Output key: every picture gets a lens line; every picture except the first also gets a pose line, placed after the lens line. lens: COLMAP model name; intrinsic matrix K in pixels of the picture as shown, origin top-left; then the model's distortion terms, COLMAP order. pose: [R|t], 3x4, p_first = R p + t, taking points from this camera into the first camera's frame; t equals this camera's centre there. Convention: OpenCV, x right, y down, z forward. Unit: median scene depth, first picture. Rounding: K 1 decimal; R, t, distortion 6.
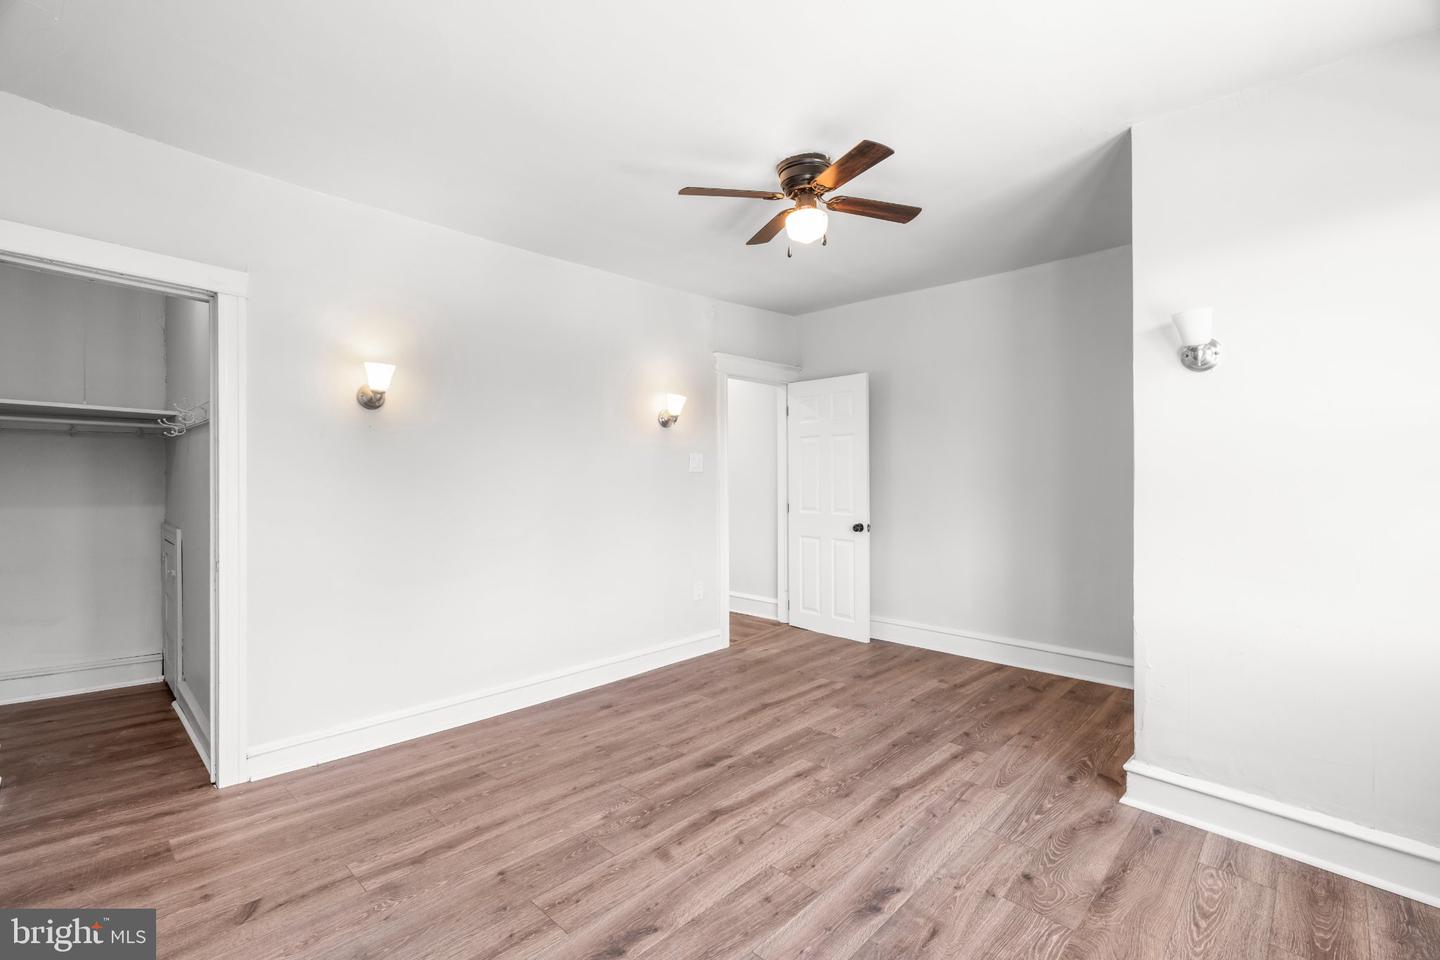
lens RADIAL K [[645.7, 0, 721.4], [0, 645.7, 478.9], [0, 0, 1]] dist [-0.007468, 0.002249]
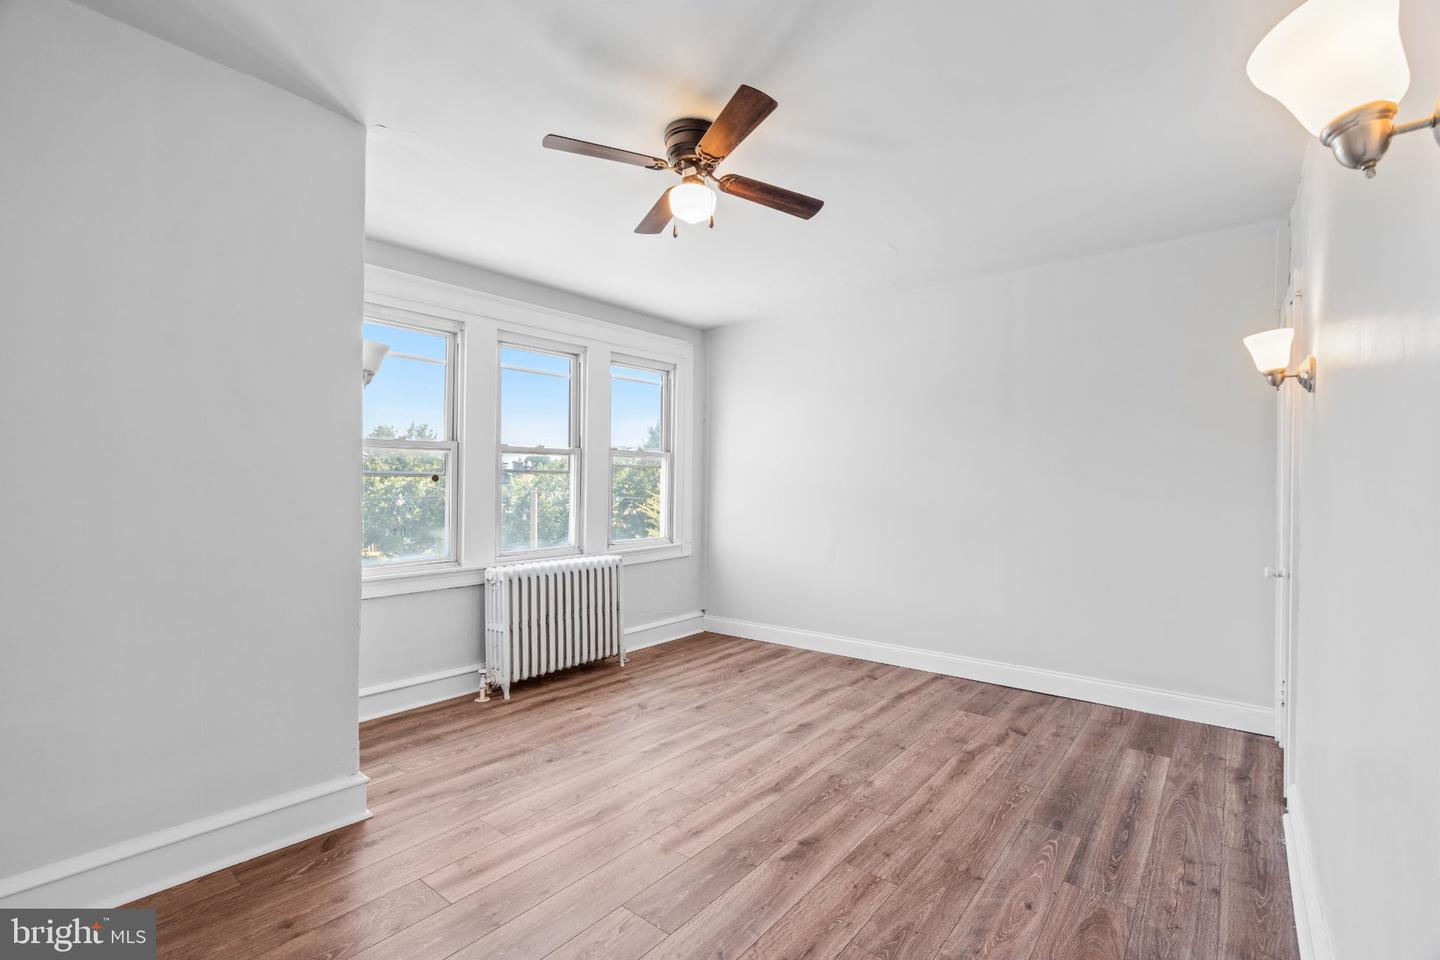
lens RADIAL K [[645.7, 0, 719.4], [0, 645.7, 482.6], [0, 0, 1]] dist [-0.007468, 0.002249]
pose [[-0.996540, -0.007741, -0.082757, 0.183672], [-0.008103, 0.999959, 0.004042, -0.013680], [0.082723, 0.004699, -0.996562, 2.064753]]
